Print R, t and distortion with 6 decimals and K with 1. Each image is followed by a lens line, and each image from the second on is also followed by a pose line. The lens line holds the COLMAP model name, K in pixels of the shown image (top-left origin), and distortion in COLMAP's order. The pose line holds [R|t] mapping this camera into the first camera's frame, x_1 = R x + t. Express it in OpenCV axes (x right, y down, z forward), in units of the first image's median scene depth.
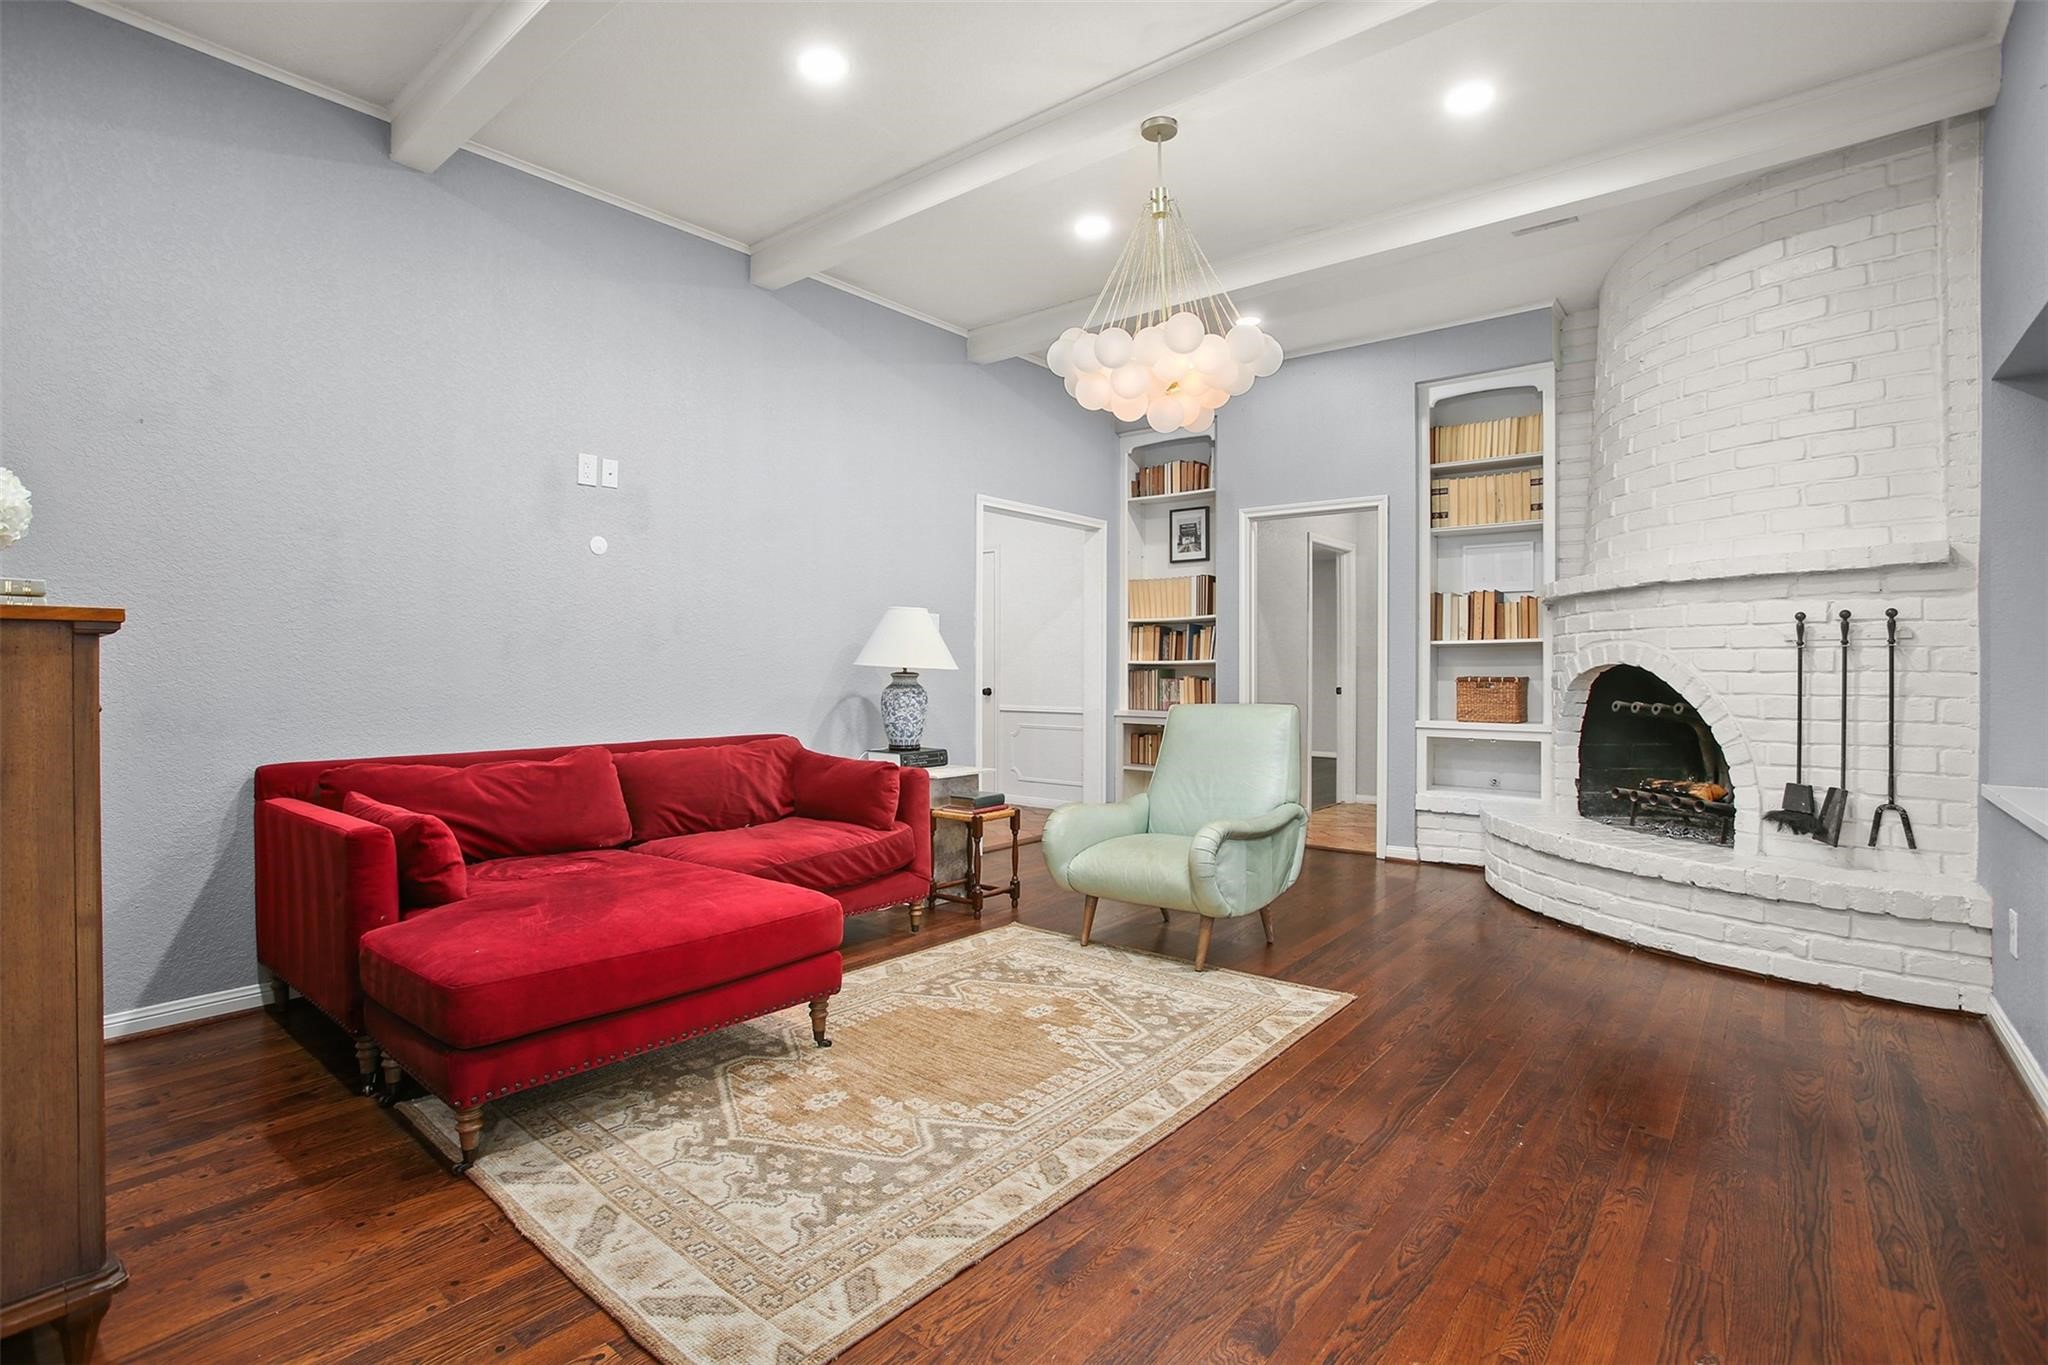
lens RADIAL K [[997.4, 0, 1024.0], [0, 997.4, 682.5], [0, 0, 1]] dist [-0.001896, -0.000039]
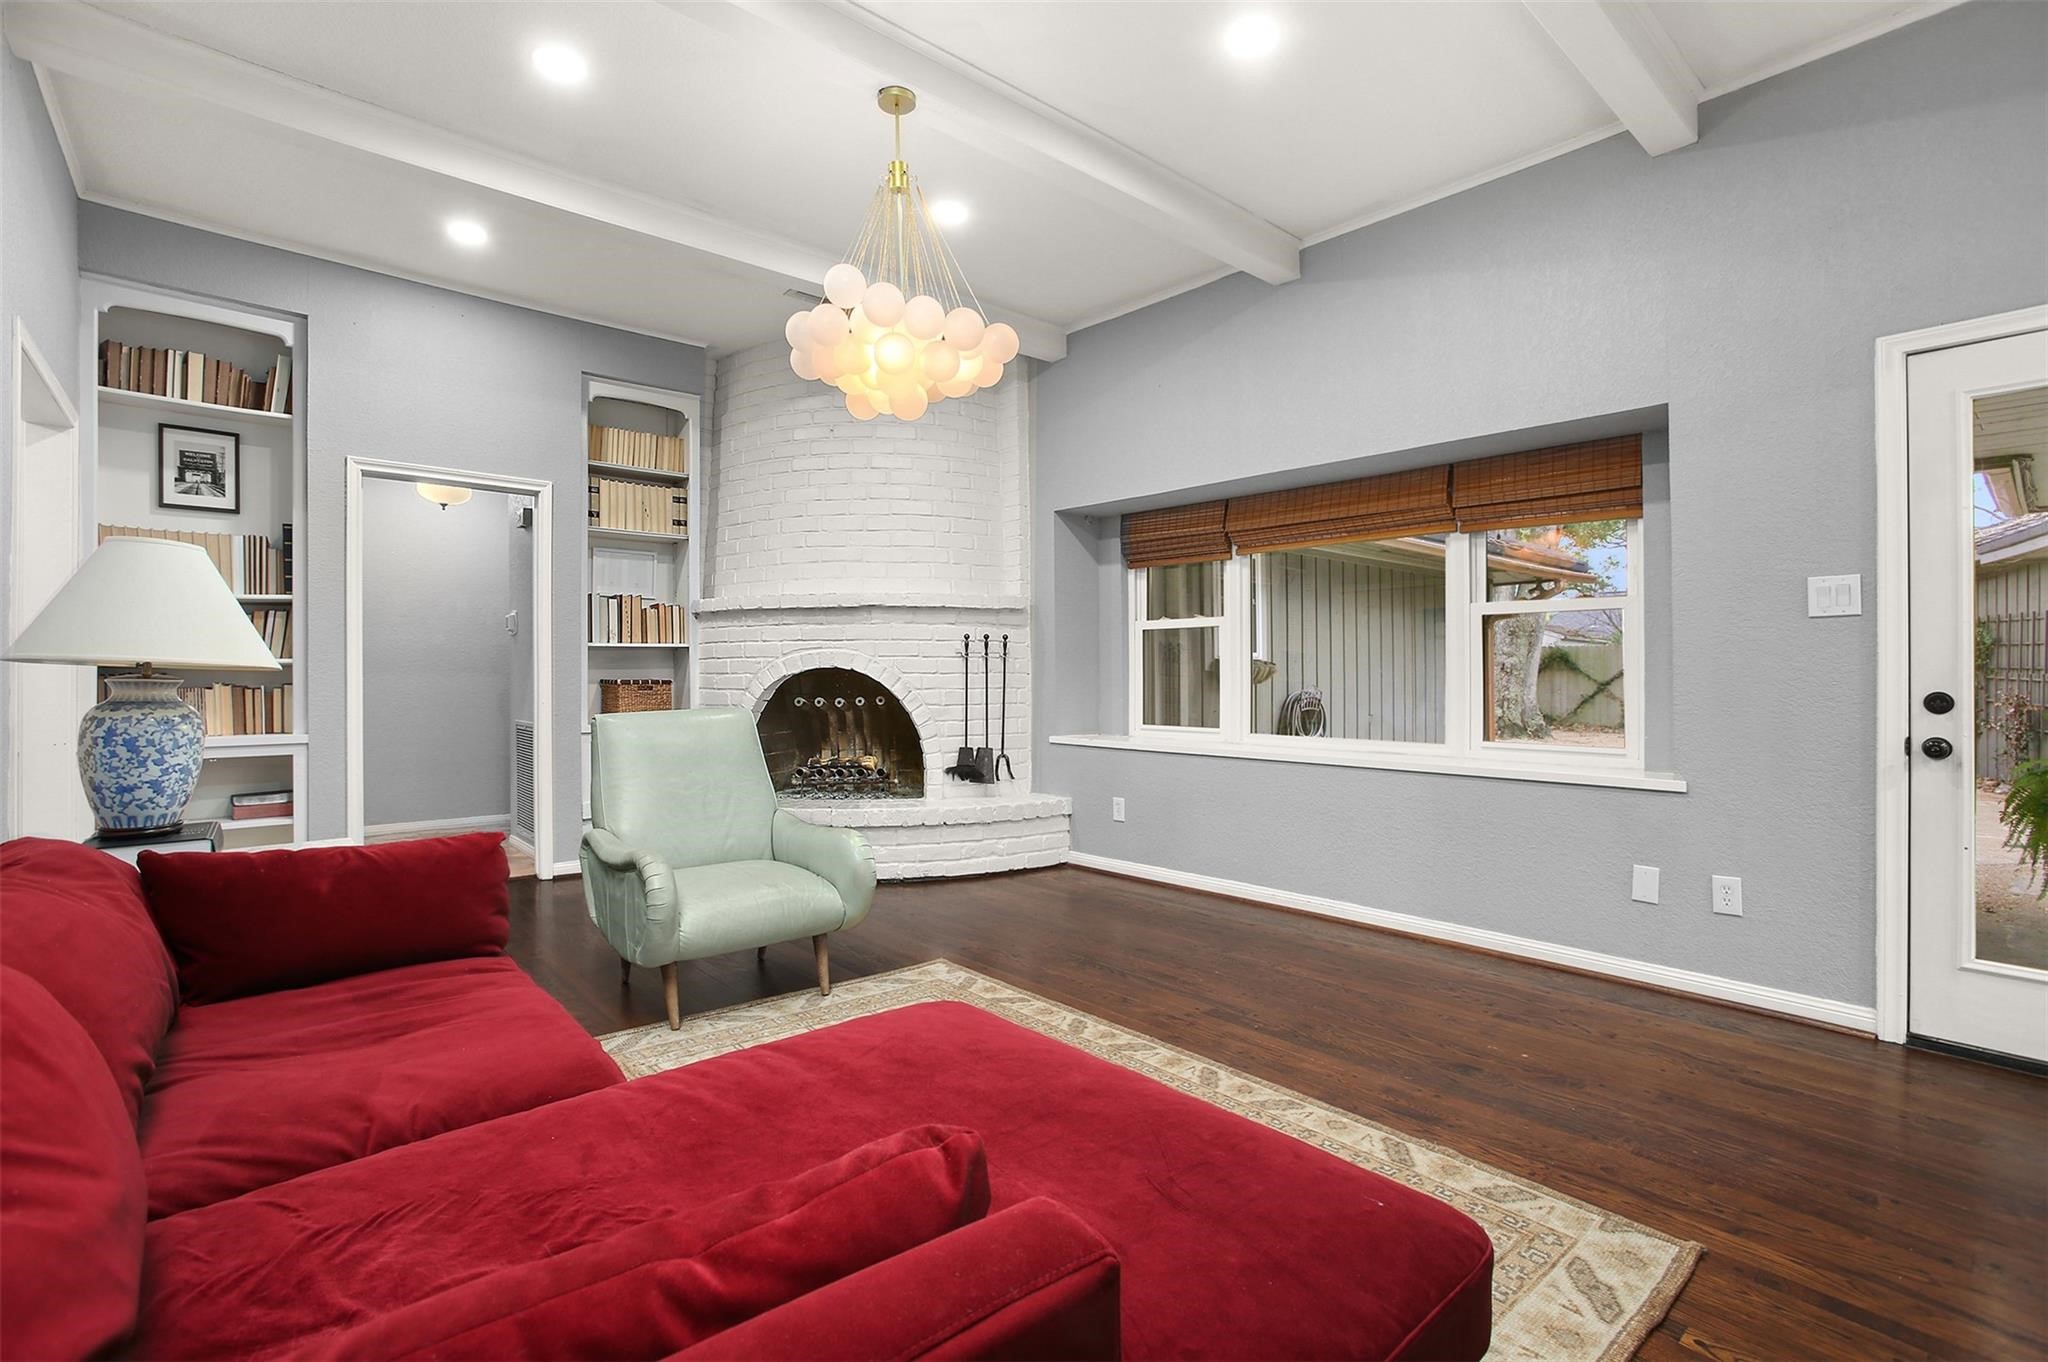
lens RADIAL K [[967.8, 0, 1024.0], [0, 967.8, 681.0], [0, 0, 1]] dist [0.003390, 0.000911]
pose [[0.197872, -0.008481, 0.980191, -0.604590], [0.014951, 0.999872, 0.005633, -0.005269], [-0.980114, 0.013540, 0.197973, 0.572403]]
